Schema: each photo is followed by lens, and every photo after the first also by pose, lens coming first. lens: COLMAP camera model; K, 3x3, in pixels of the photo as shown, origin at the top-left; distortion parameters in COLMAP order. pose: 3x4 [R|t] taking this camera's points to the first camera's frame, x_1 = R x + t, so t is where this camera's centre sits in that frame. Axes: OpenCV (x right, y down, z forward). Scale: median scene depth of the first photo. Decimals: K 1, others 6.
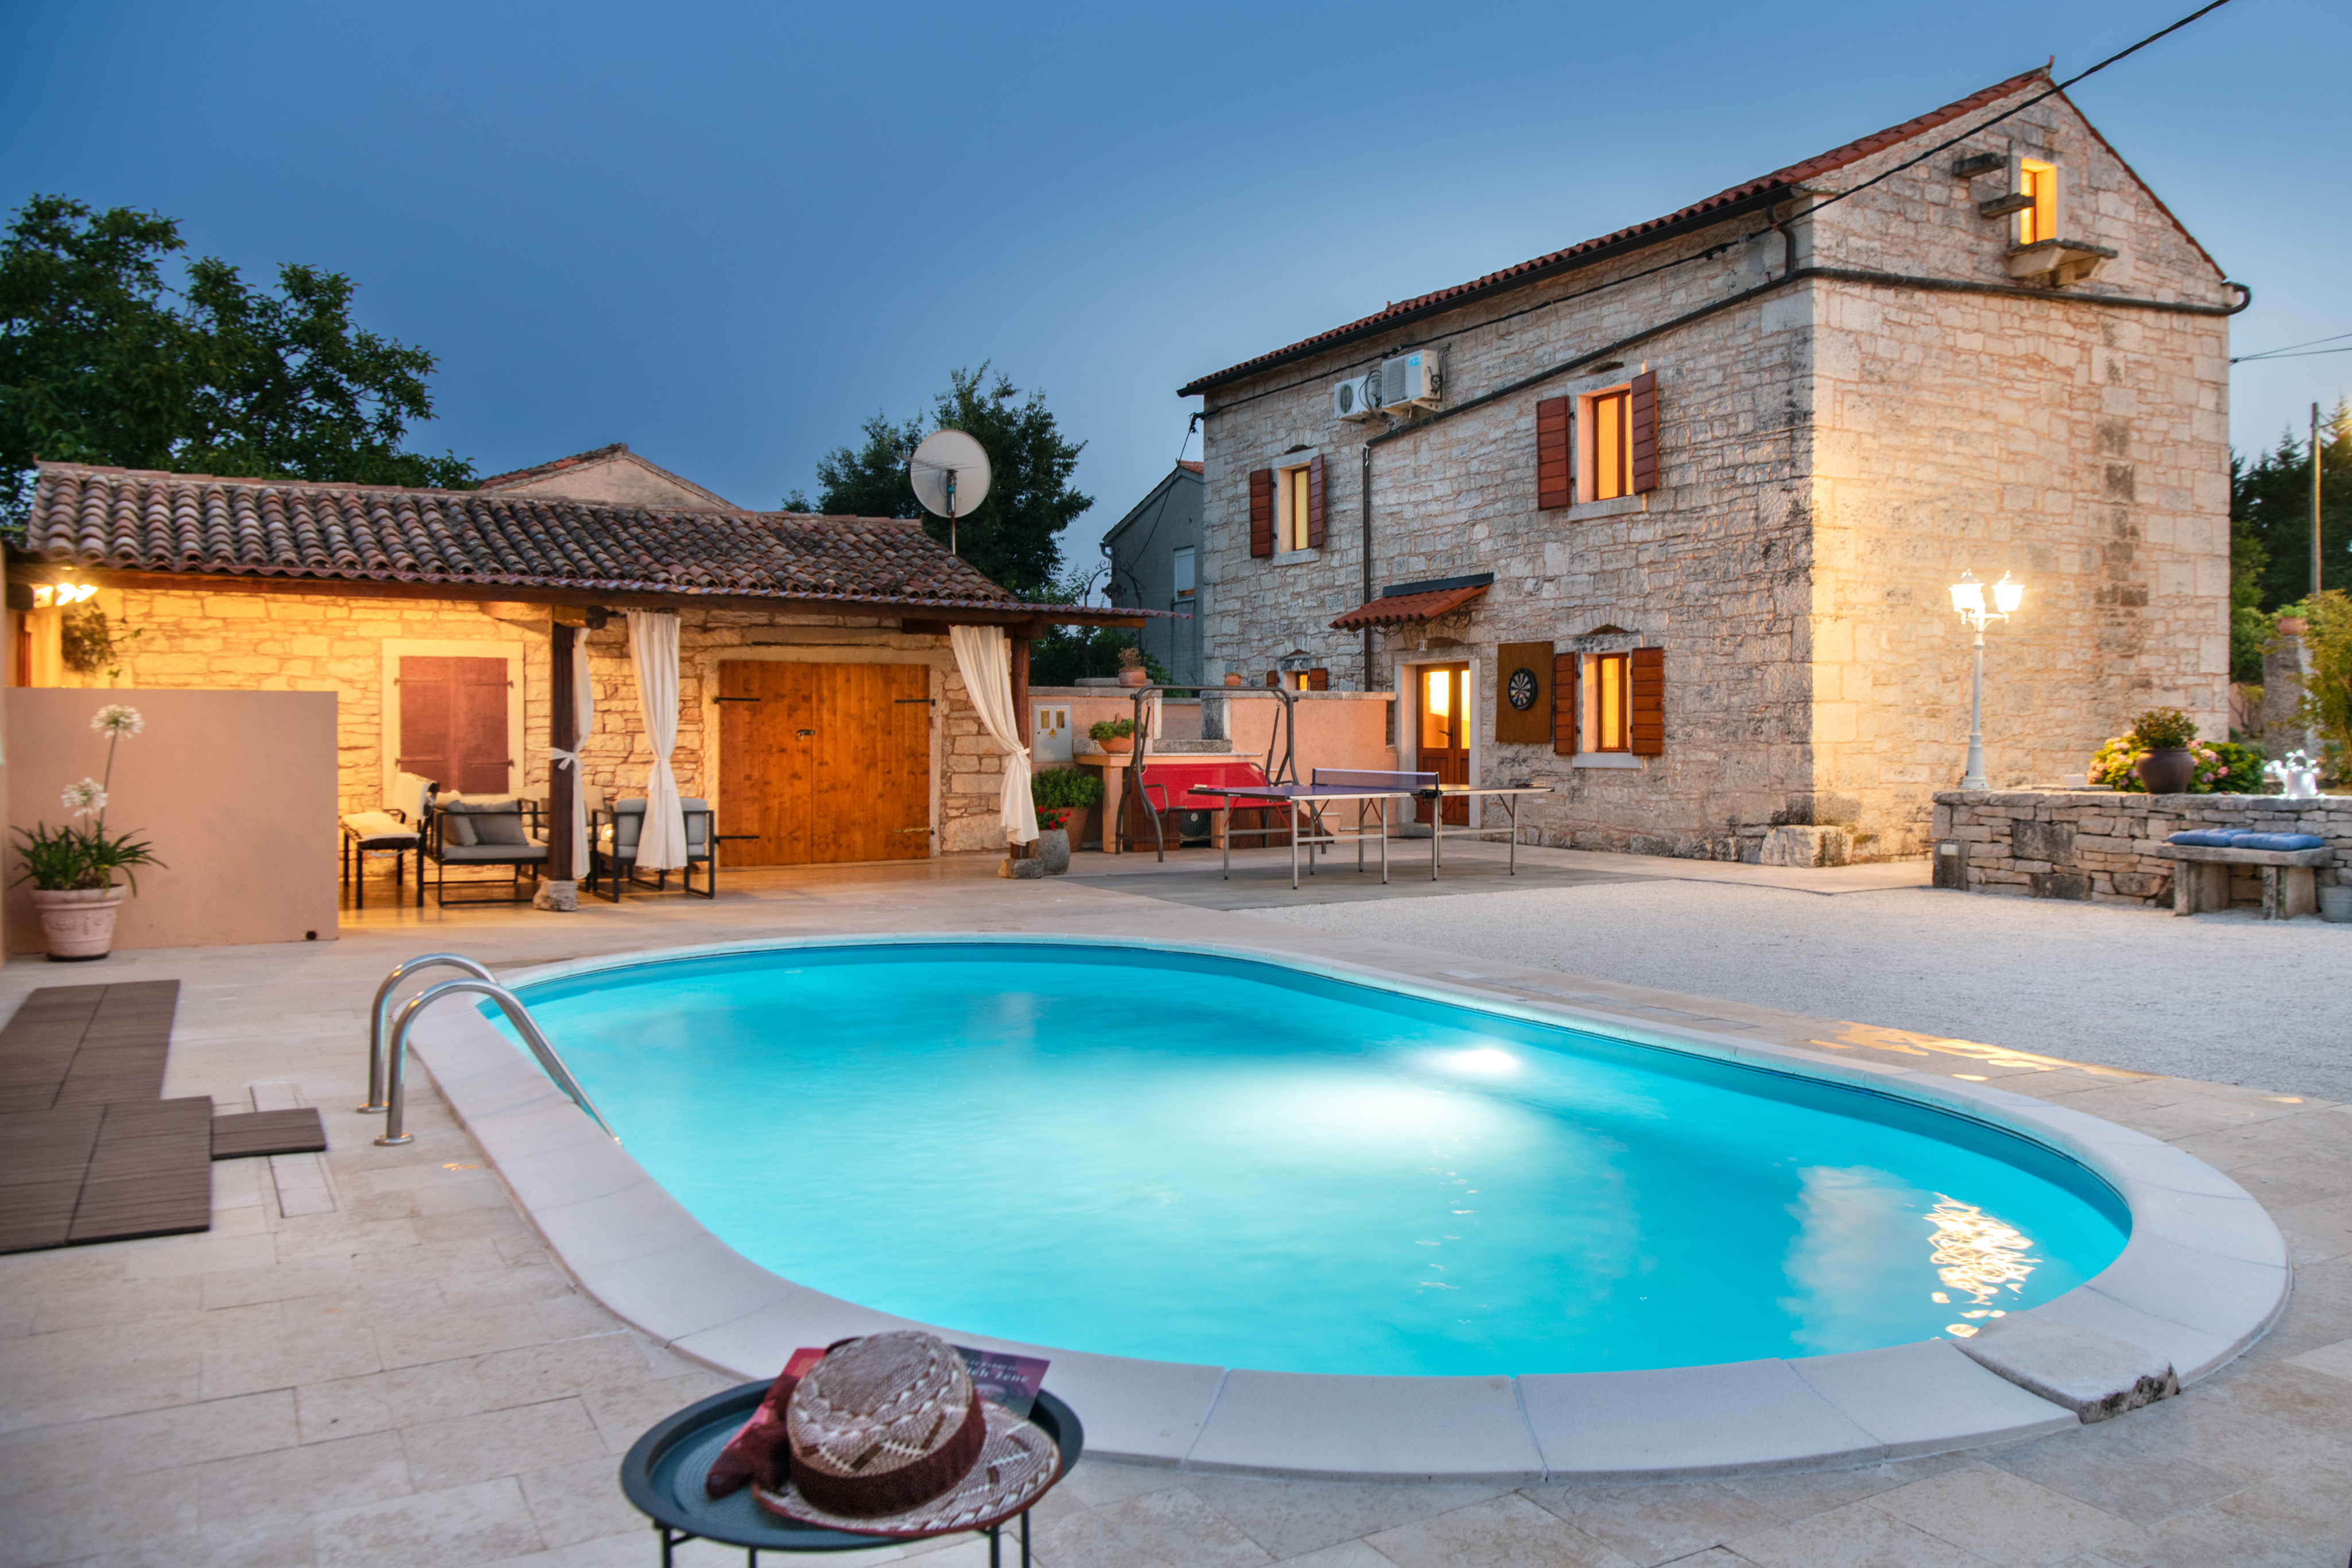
lens RADIAL K [[1768.5, 0, 1230.8], [0, 1768.5, 754.0], [0, 0, 1]] dist [-0.024981, 0.002545]
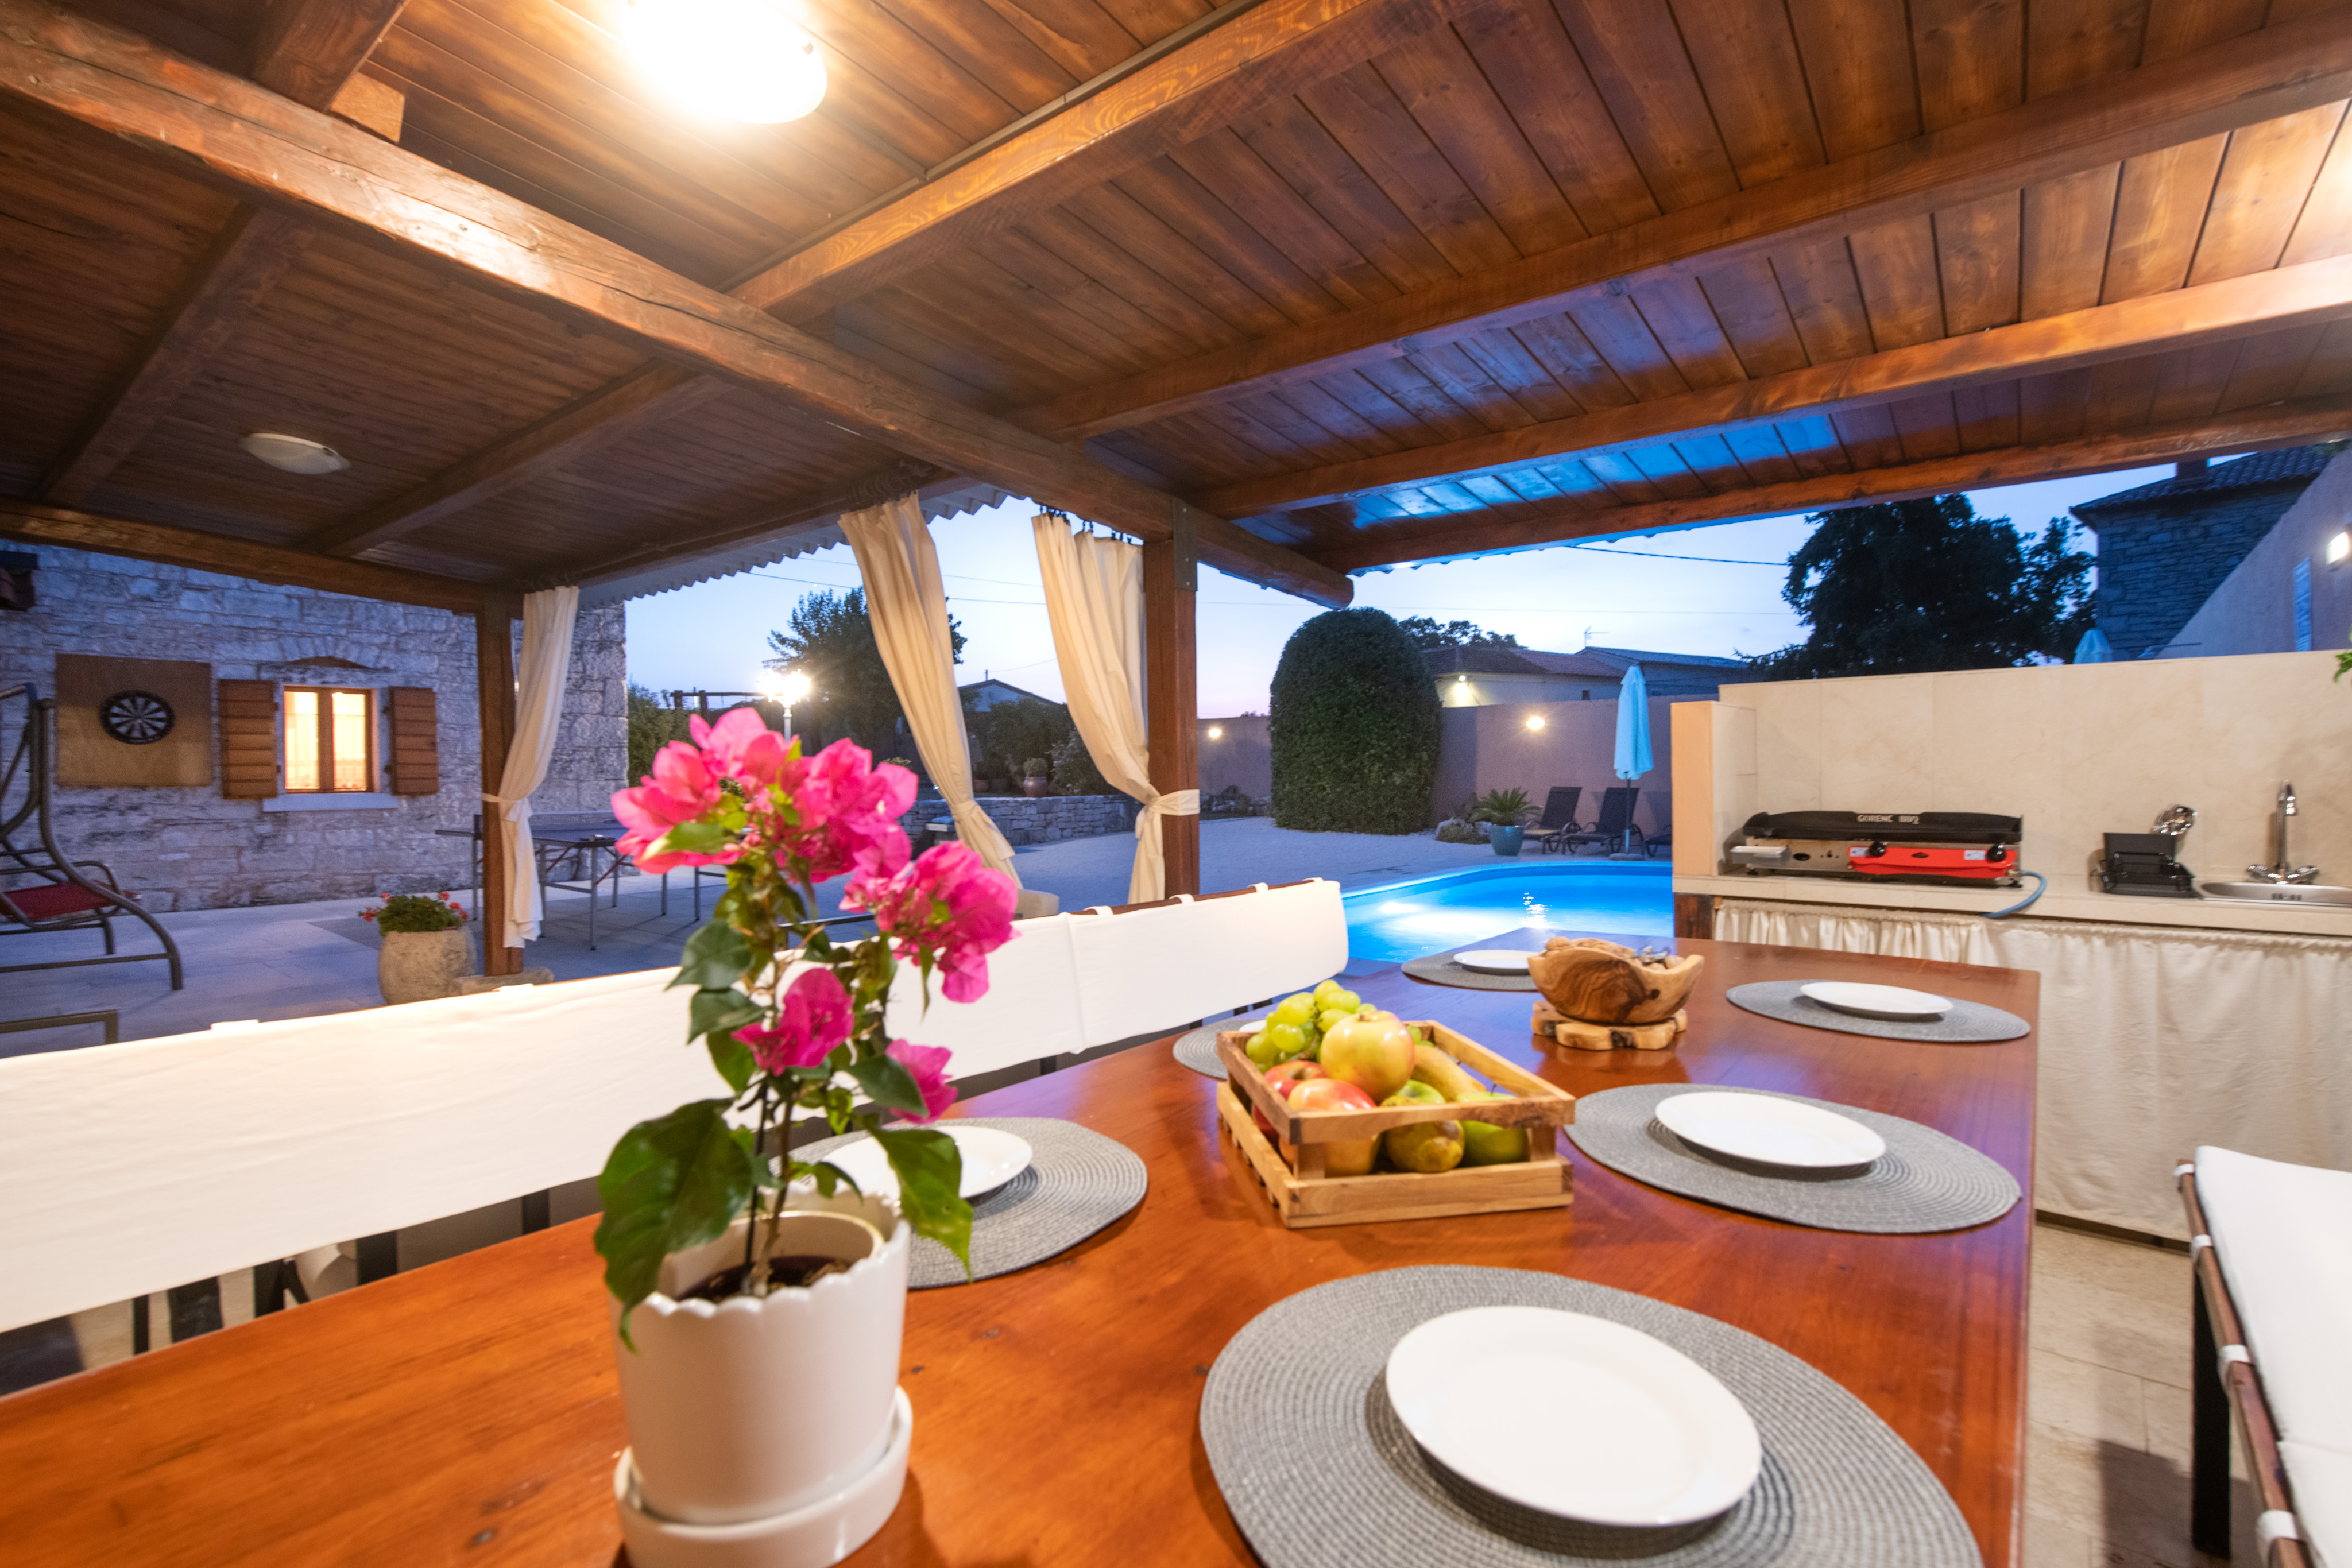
lens RADIAL K [[1089.9, 0, 1237.5], [0, 1089.9, 797.7], [0, 0, 1]] dist [-0.009210, 0.000231]
pose [[-0.389685, -0.018184, 0.920768, -0.536764], [0.016798, 0.999498, 0.026848, -0.006390], [-0.920795, 0.025929, -0.389184, 0.837450]]
